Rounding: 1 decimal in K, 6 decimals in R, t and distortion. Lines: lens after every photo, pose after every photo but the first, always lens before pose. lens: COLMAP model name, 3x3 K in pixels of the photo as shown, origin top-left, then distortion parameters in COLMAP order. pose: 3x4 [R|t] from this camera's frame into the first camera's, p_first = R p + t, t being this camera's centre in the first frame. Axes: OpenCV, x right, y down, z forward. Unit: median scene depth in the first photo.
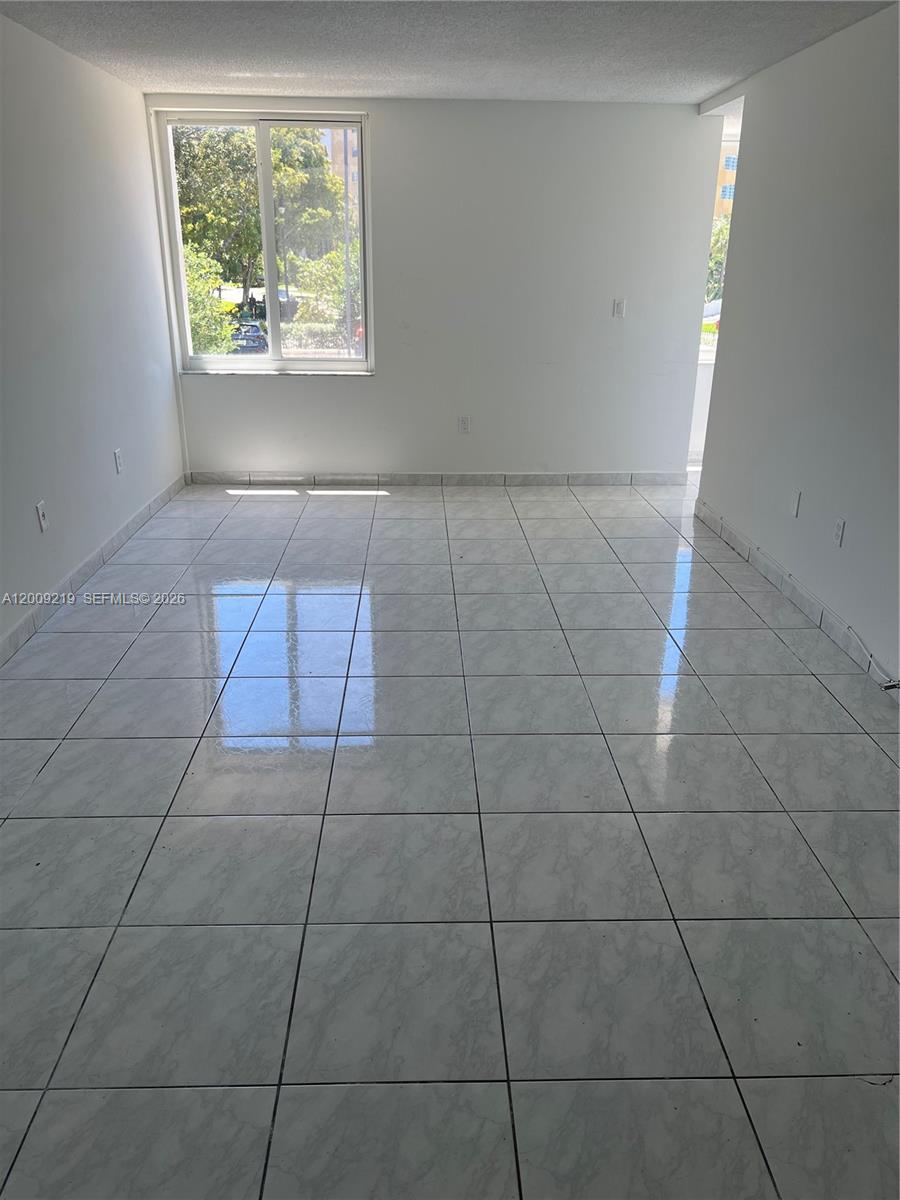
lens RADIAL K [[900.4, 0, 449.0], [0, 900.4, 600.0], [0, 0, 1]] dist [-0.012495, 0.006541]
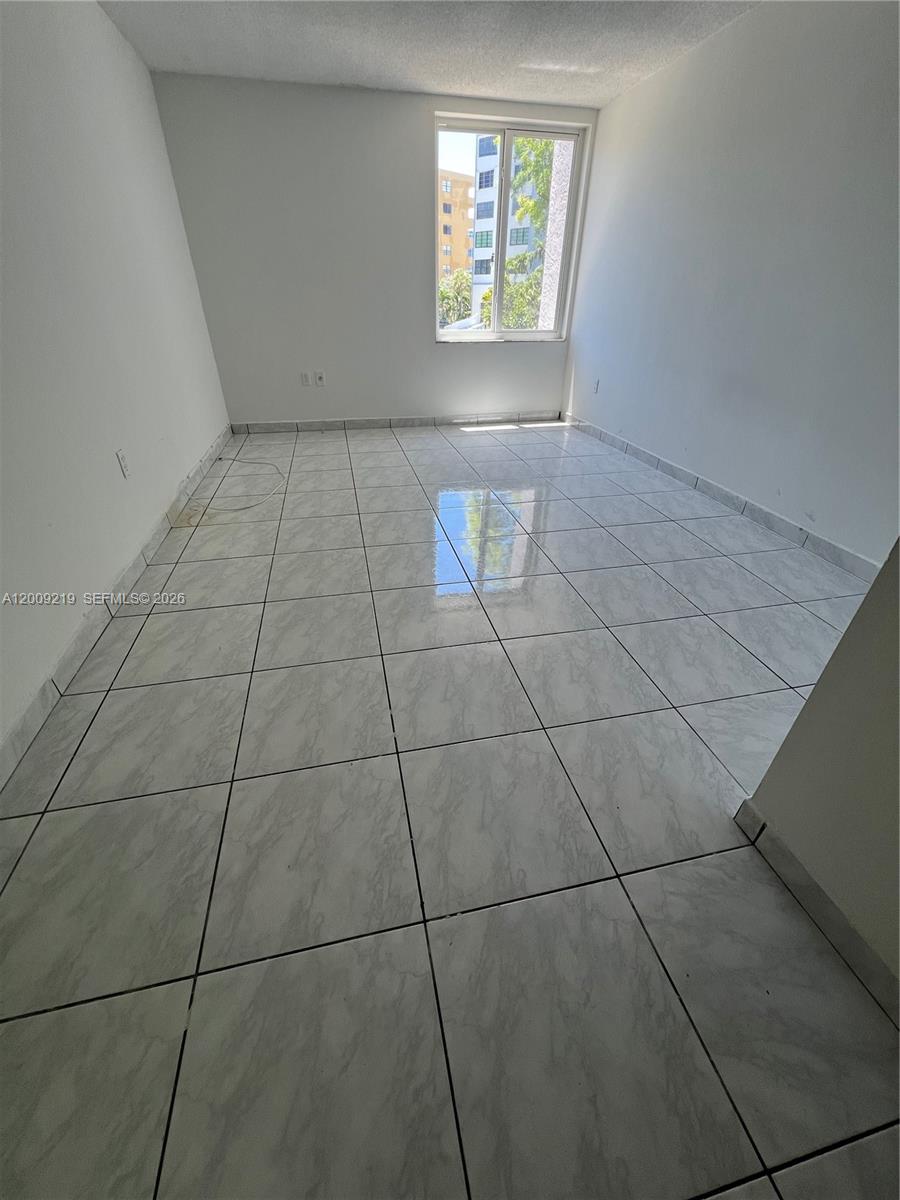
lens RADIAL K [[476.6, 0, 447.9], [0, 476.6, 605.1], [0, 0, 1]] dist [-0.003707, 0.000113]
pose [[0.983435, -0.099183, 0.151719, 0.036732], [0.065230, 0.974589, 0.214294, 0.038272], [-0.169118, -0.200848, 0.964914, 0.427683]]
